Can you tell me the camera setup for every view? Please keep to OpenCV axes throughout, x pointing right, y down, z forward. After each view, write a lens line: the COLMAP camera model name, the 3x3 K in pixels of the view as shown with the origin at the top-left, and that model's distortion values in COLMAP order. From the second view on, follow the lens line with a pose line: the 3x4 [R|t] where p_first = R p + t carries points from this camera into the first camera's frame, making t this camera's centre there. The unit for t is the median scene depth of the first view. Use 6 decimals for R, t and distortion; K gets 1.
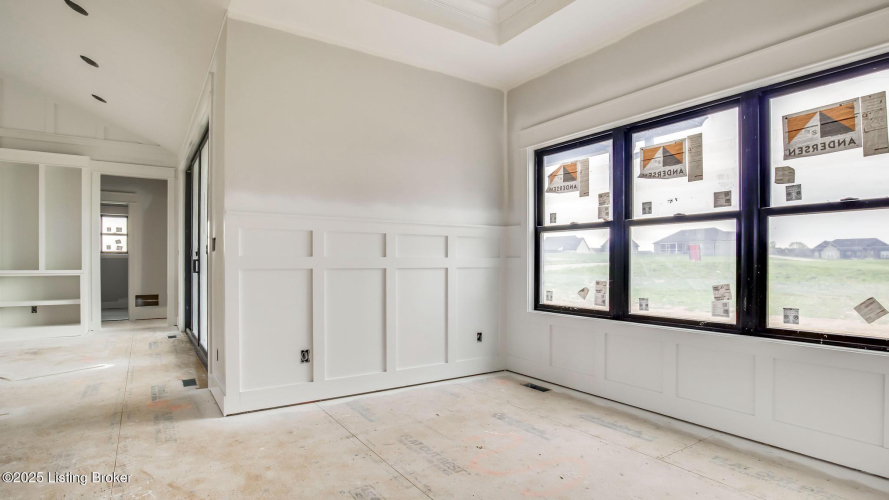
lens RADIAL K [[471.2, 0, 429.1], [0, 471.2, 248.3], [0, 0, 1]] dist [-0.024597, 0.000210]
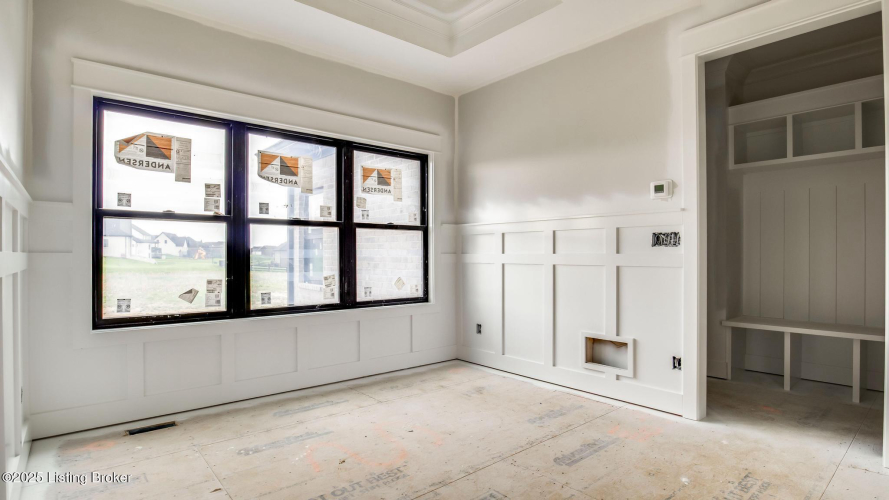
lens RADIAL K [[458.2, 0, 444.5], [0, 458.2, 250.0], [0, 0, 1]] dist [-0.028189, 0.000061]
pose [[-0.154442, 0.031784, 0.987490, -0.617981], [-0.012230, 0.999344, -0.034079, 0.039371], [-0.987926, -0.017340, -0.153952, 0.743721]]
